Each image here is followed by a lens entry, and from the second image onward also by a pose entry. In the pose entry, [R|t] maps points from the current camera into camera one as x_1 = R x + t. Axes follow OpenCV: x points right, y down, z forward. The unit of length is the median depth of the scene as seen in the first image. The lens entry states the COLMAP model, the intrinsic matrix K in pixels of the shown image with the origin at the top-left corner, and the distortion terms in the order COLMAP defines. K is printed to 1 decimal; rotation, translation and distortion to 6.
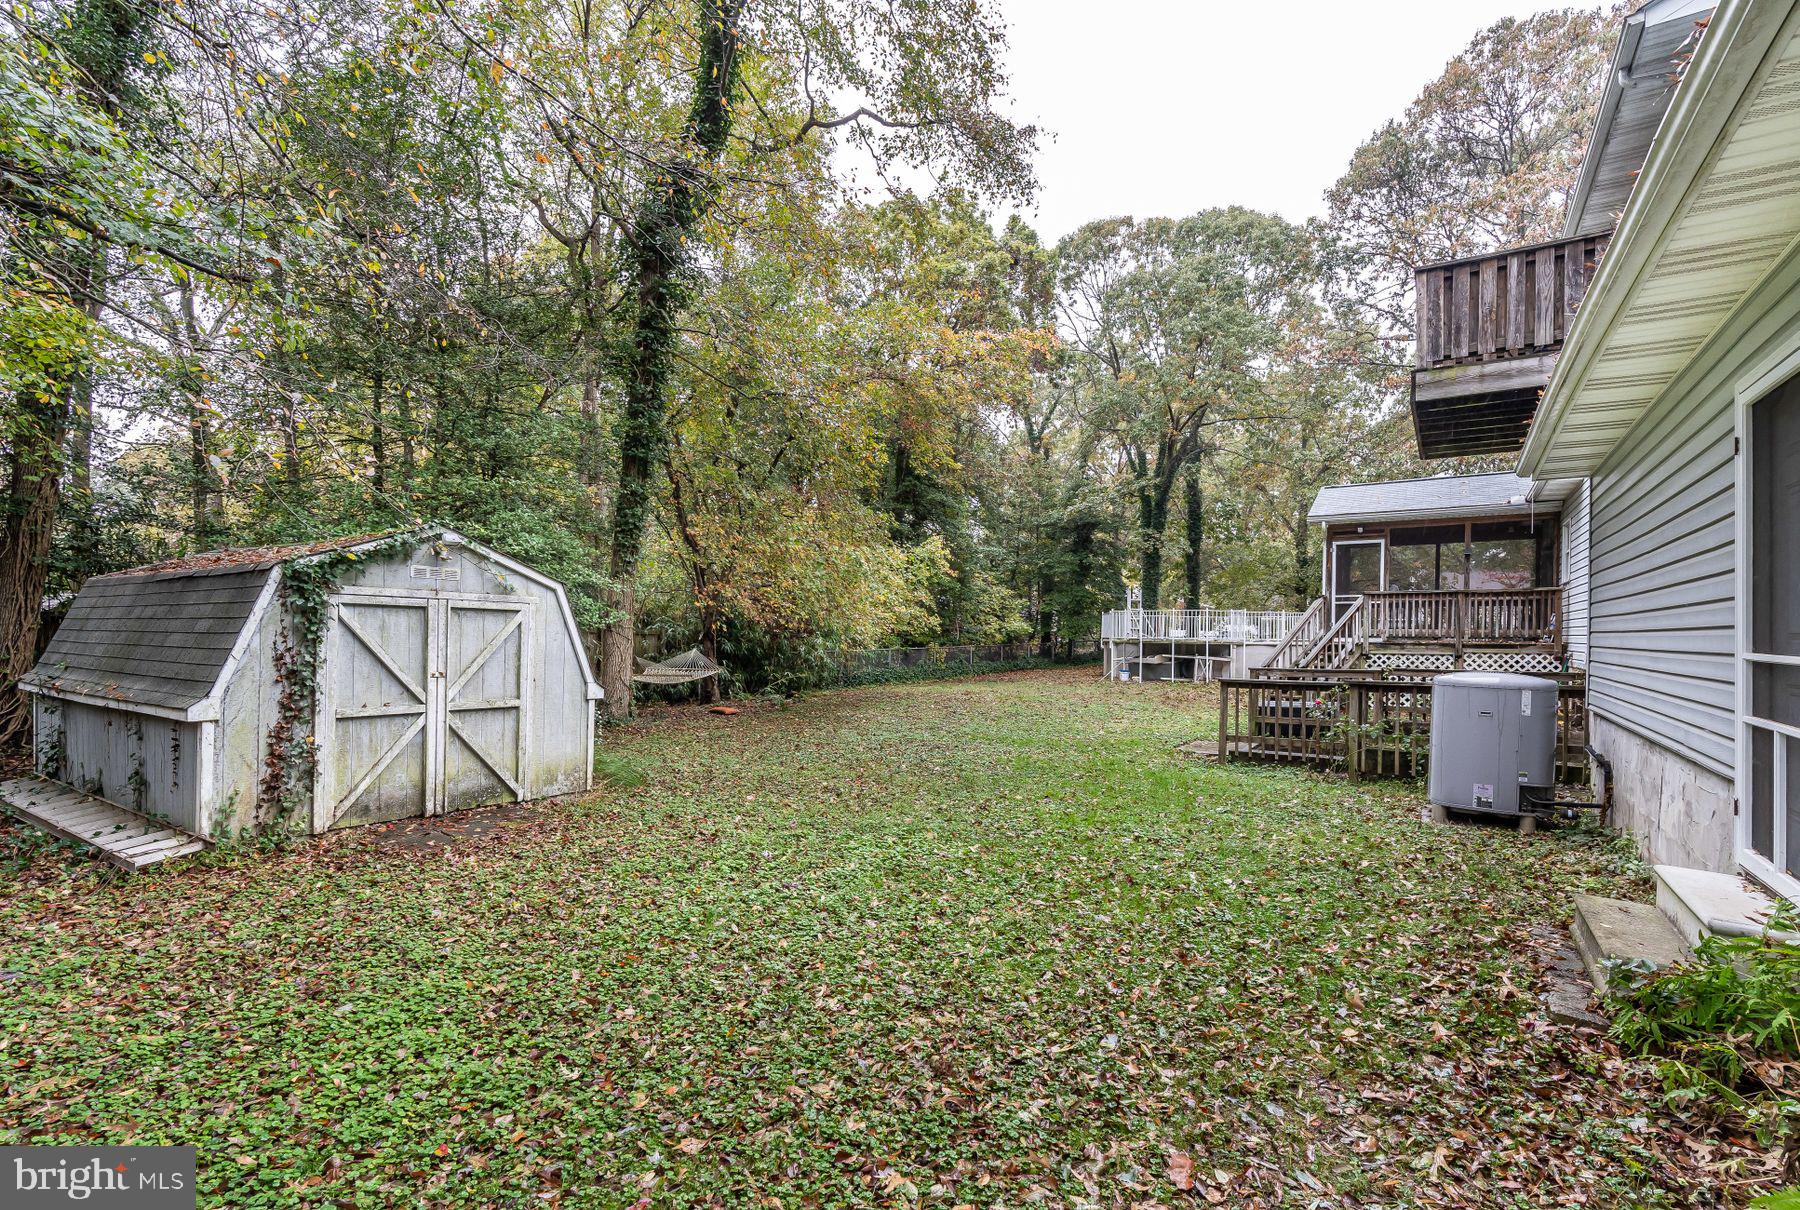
lens RADIAL K [[828.2, 0, 913.4], [0, 828.2, 637.9], [0, 0, 1]] dist [-0.004376, -0.000171]
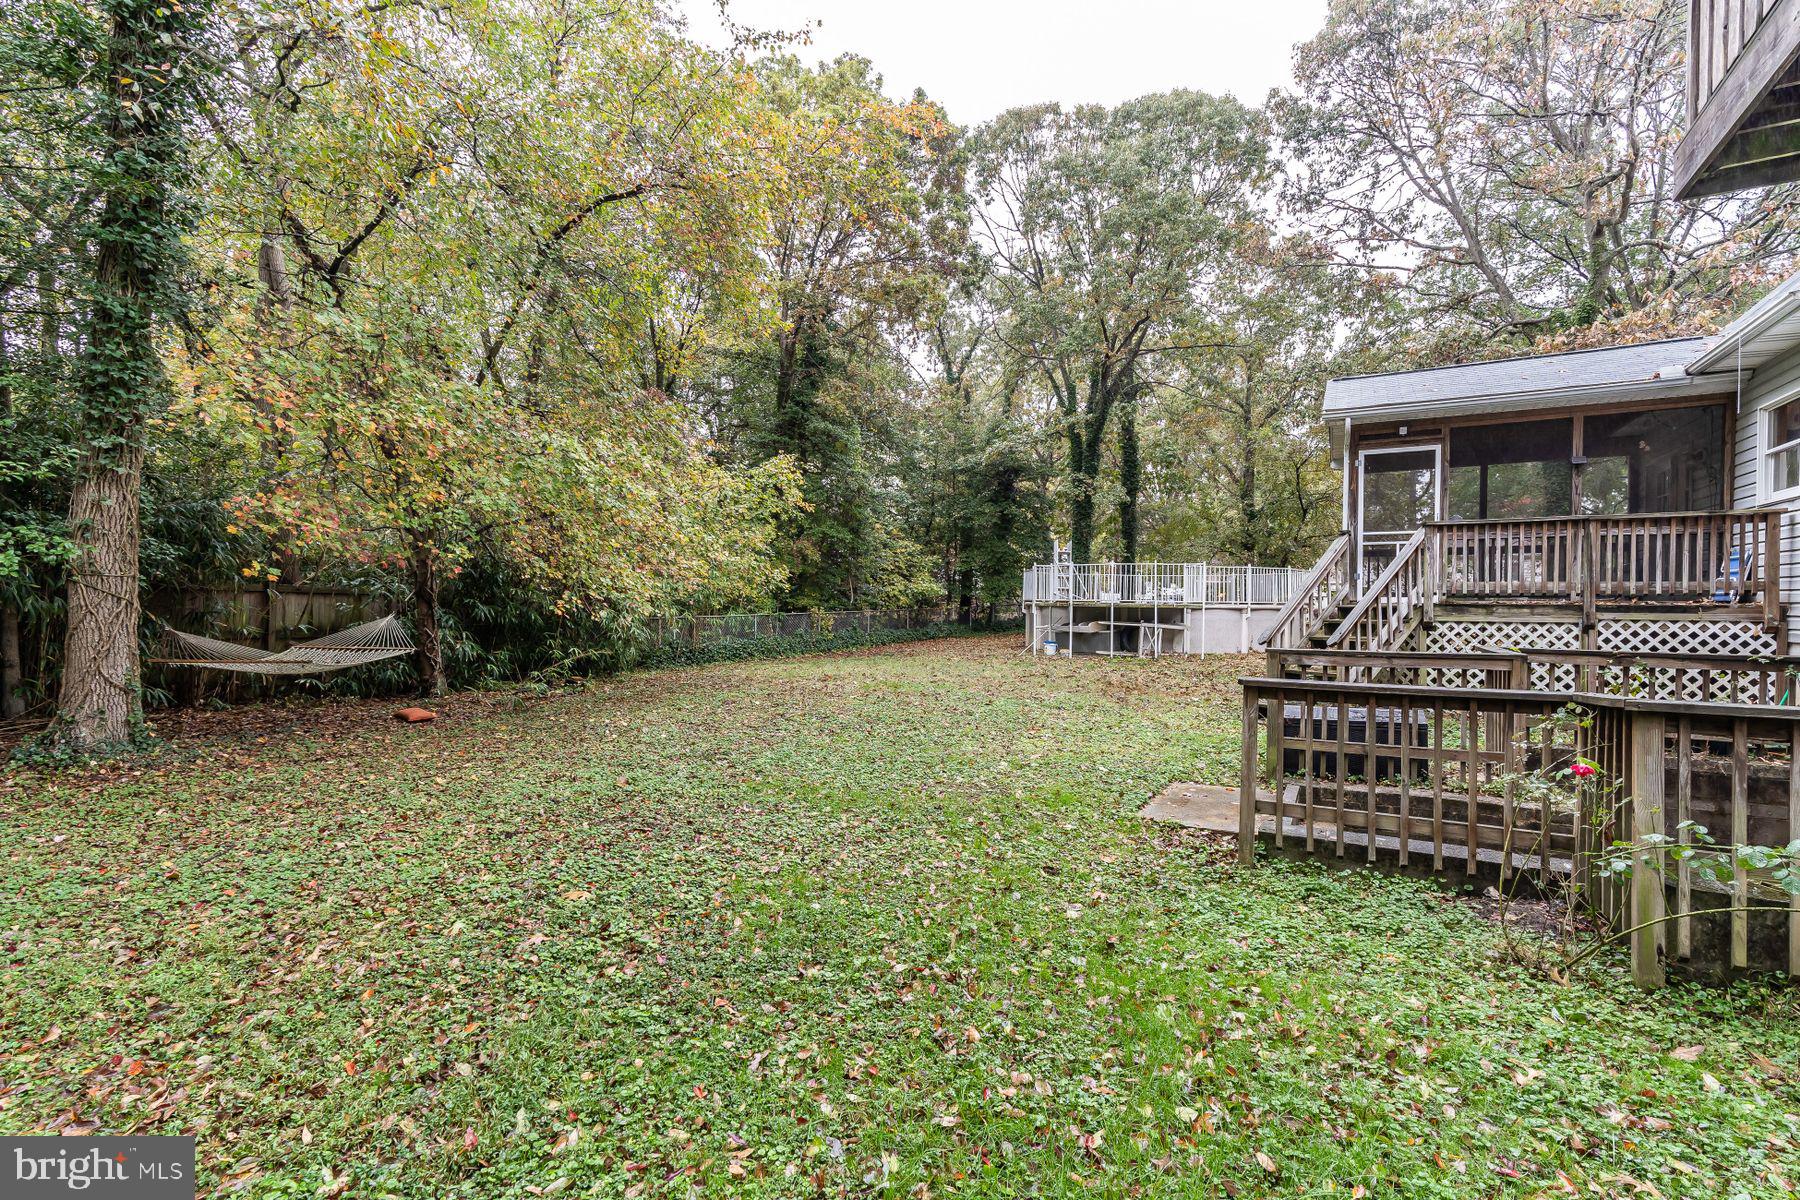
lens RADIAL K [[811.7, 0, 903.9], [0, 811.7, 601.6], [0, 0, 1]] dist [-0.009582, 0.003522]
pose [[0.997808, -0.000767, 0.066176, 0.055240], [0.000873, 0.999998, -0.001573, 0.002377], [-0.066174, 0.001627, 0.997807, 0.203176]]
